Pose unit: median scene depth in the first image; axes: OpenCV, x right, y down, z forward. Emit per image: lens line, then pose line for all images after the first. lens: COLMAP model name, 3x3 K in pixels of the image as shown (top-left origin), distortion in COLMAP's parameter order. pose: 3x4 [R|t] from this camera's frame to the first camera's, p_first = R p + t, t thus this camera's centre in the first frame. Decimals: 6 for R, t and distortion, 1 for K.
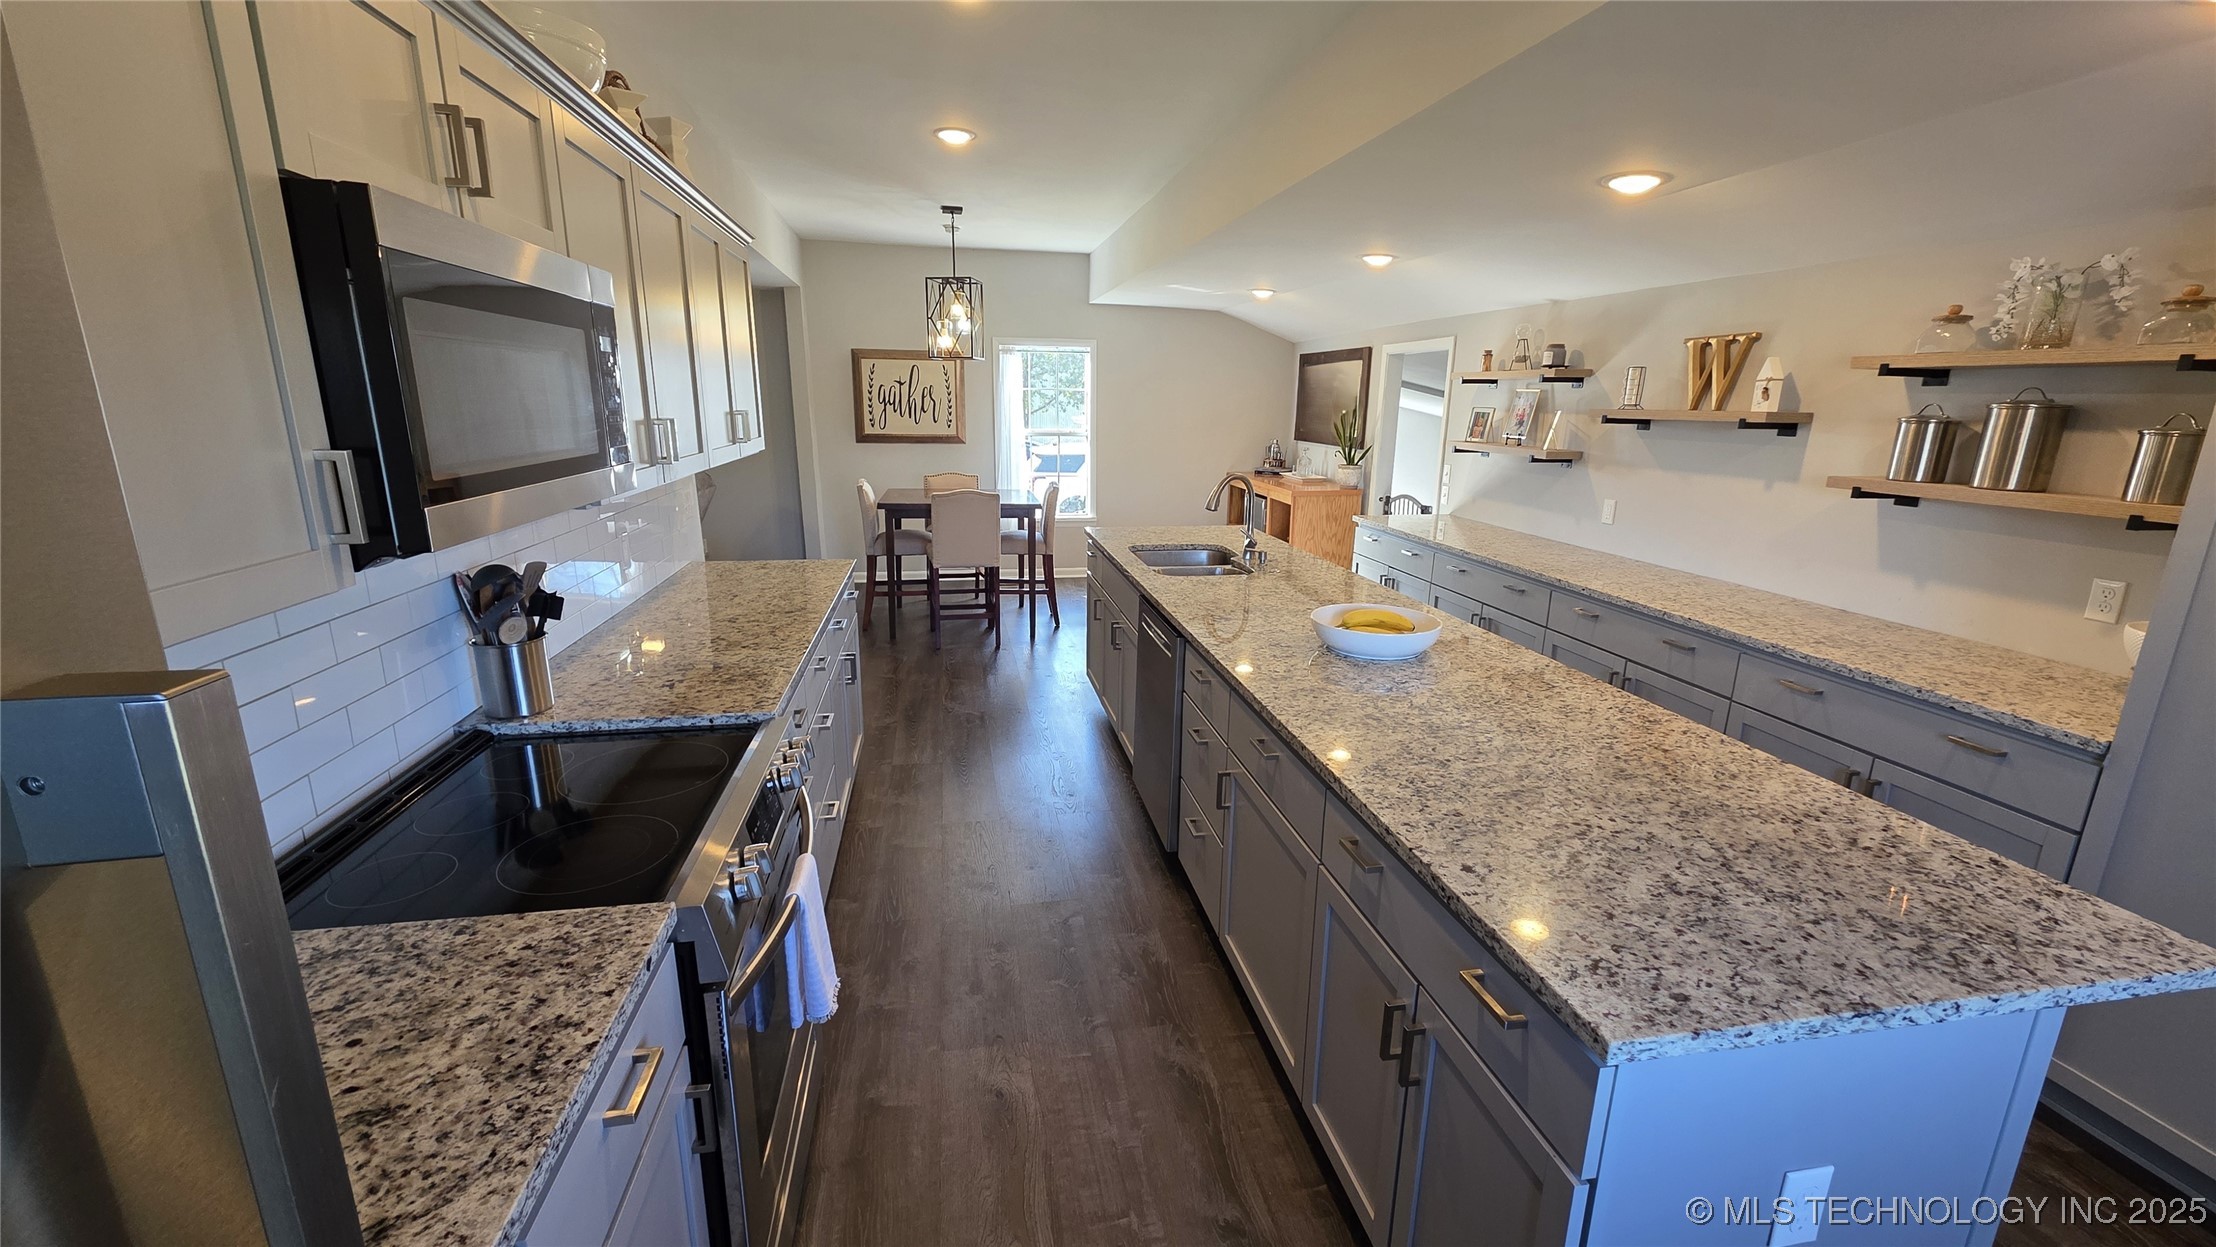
lens RADIAL K [[881.3, 0, 1103.1], [0, 881.3, 616.8], [0, 0, 1]] dist [0.002447, -0.000286]
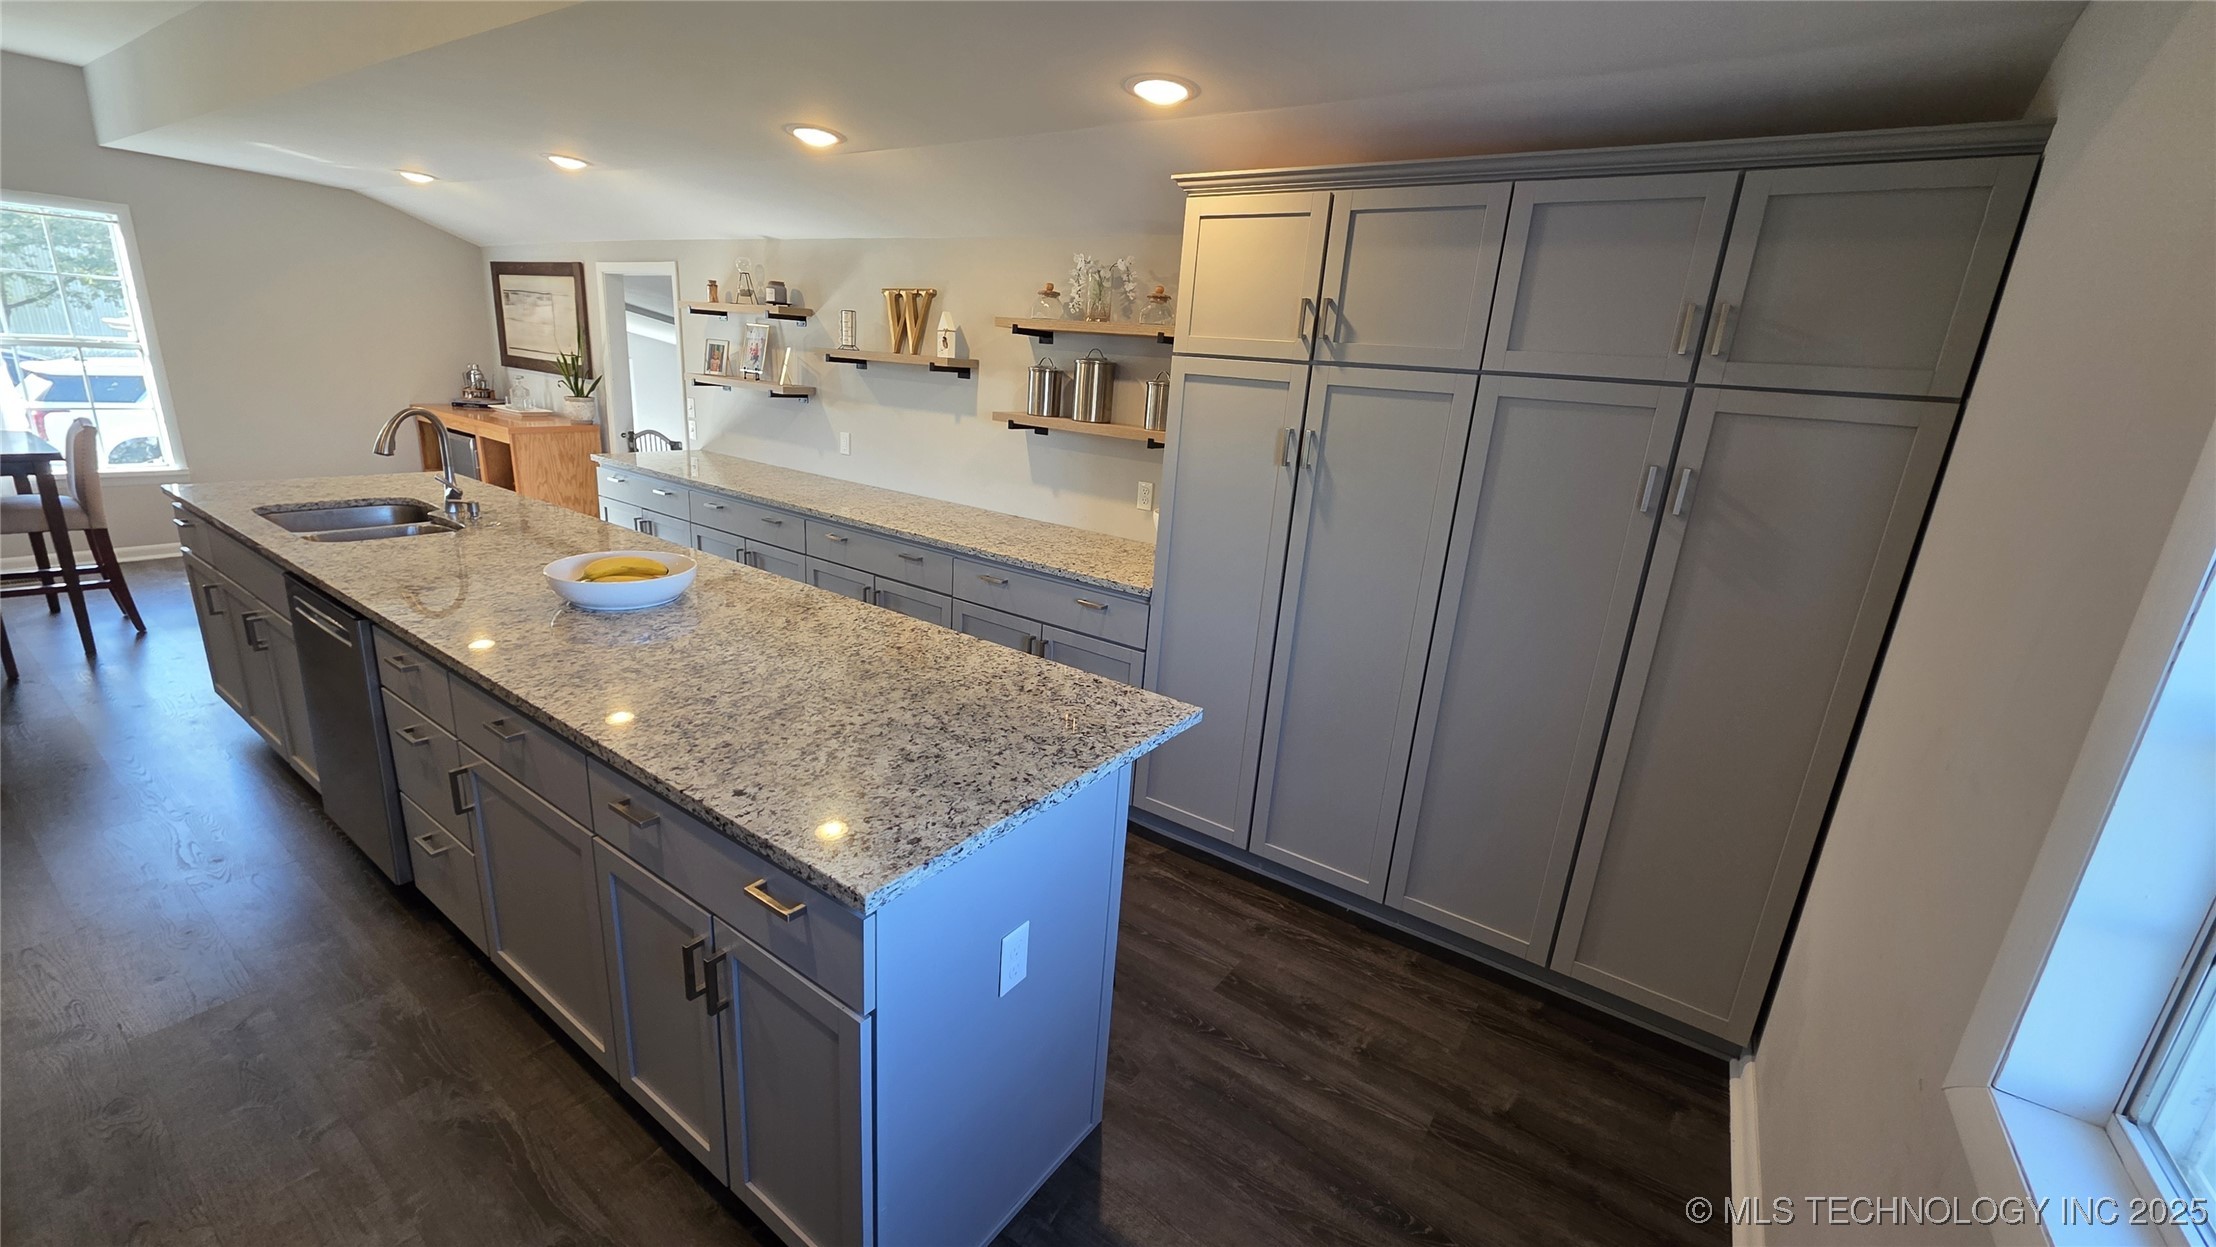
lens RADIAL K [[882.5, 0, 1108.1], [0, 882.5, 617.7], [0, 0, 1]] dist [0.001128, -0.000653]
pose [[0.705548, -0.161264, 0.690070, 0.015856], [0.109676, 0.986880, 0.118490, 0.001346], [-0.700124, -0.007916, 0.713977, -0.031442]]
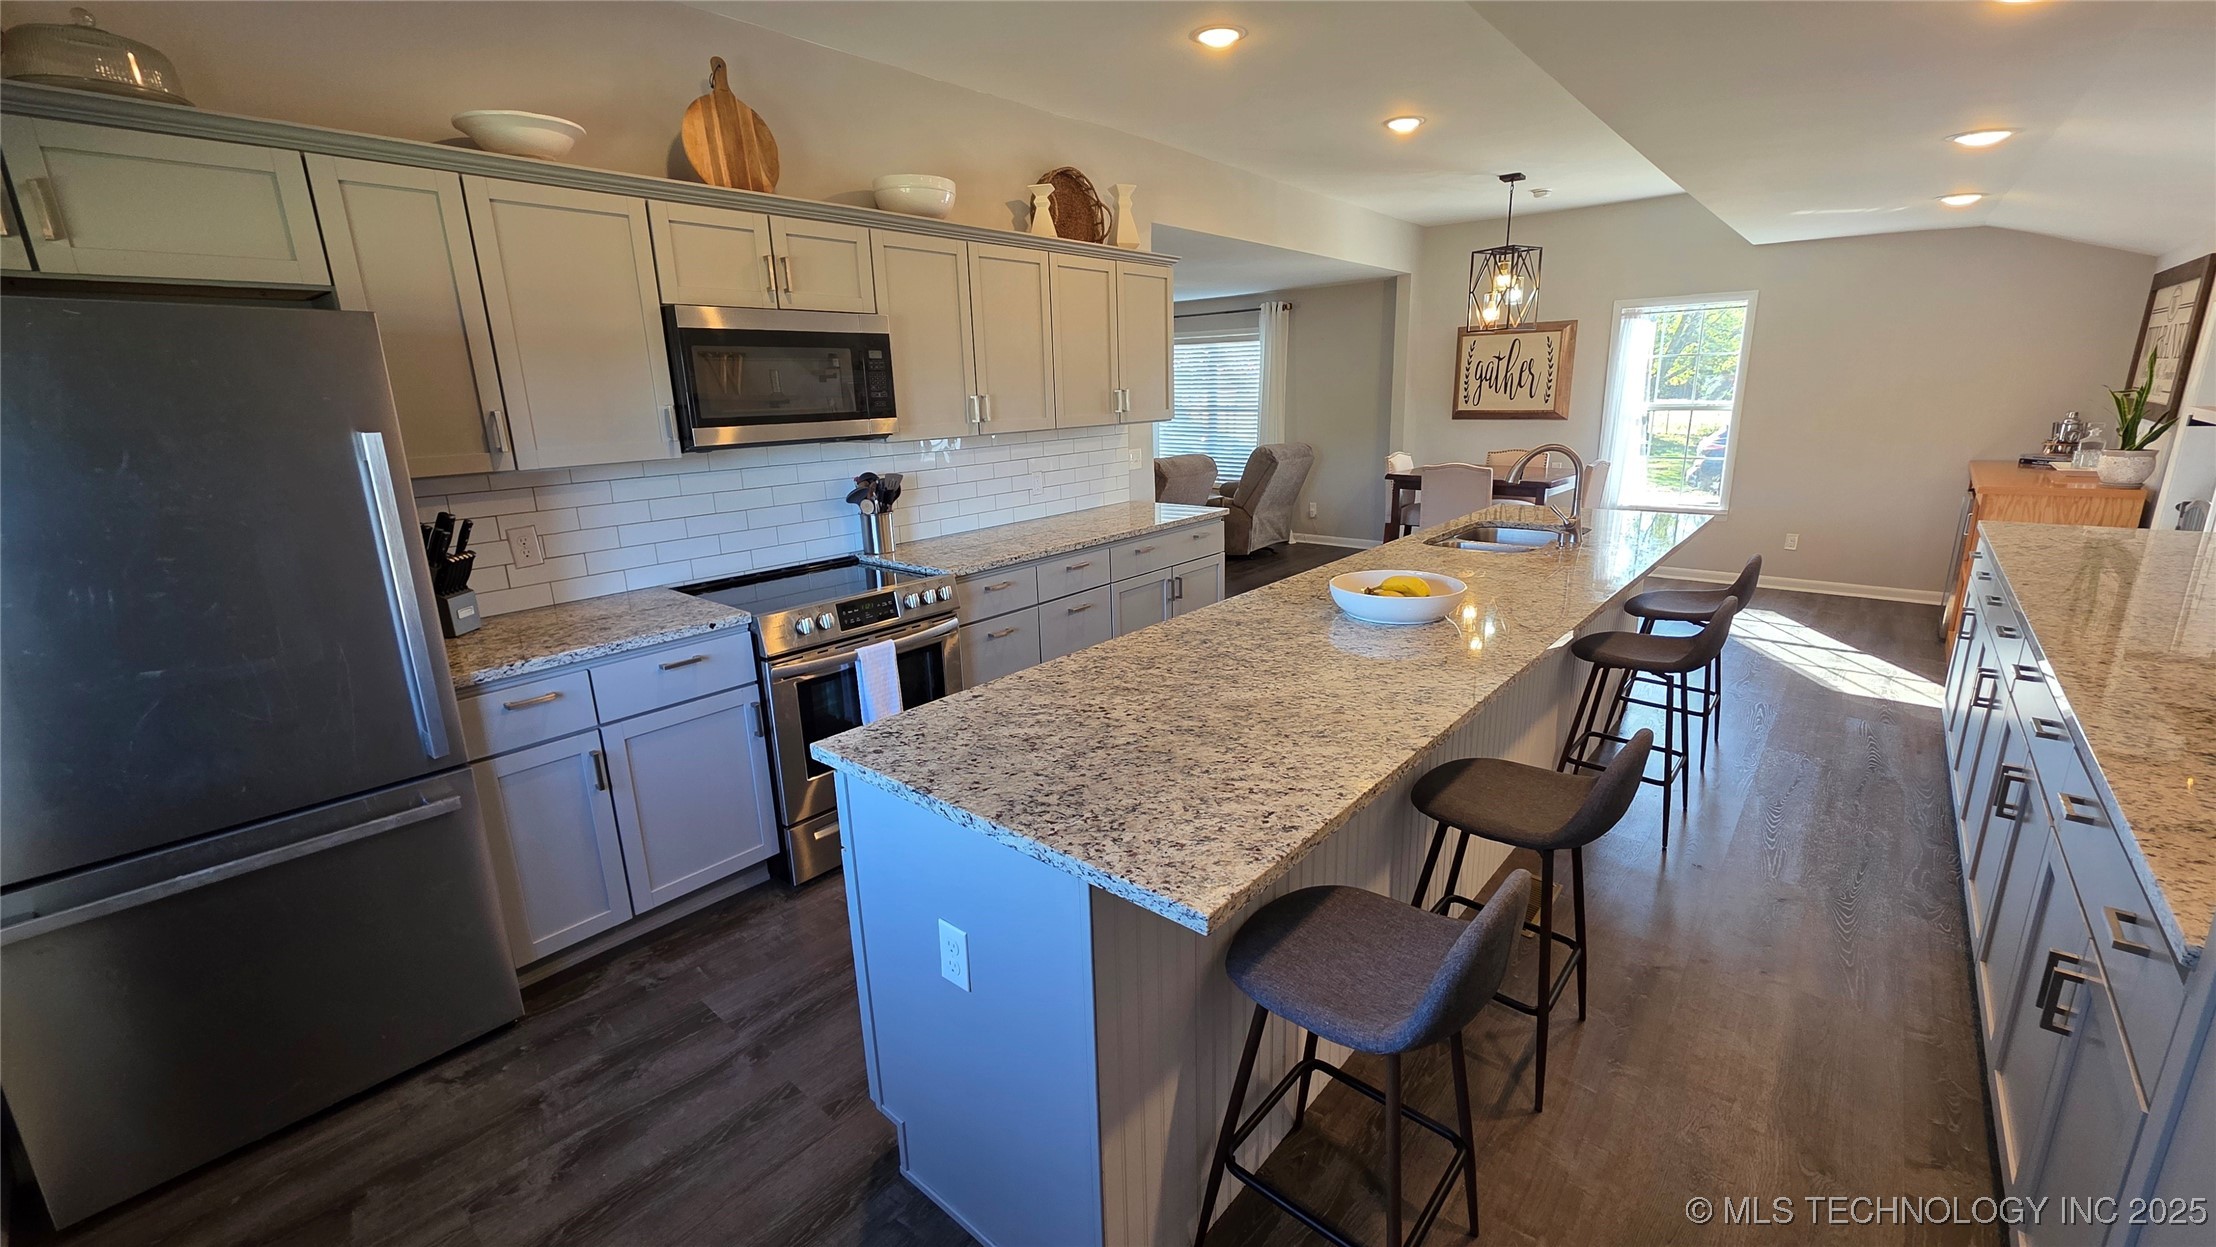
lens RADIAL K [[878.2, 0, 1095.6], [0, 878.2, 618.8], [0, 0, 1]] dist [0.000547, -0.000024]
pose [[0.627547, 0.168954, -0.760026, 0.825518], [-0.153777, 0.983838, 0.091734, 0.002320], [0.763241, 0.059307, 0.643386, 0.119444]]
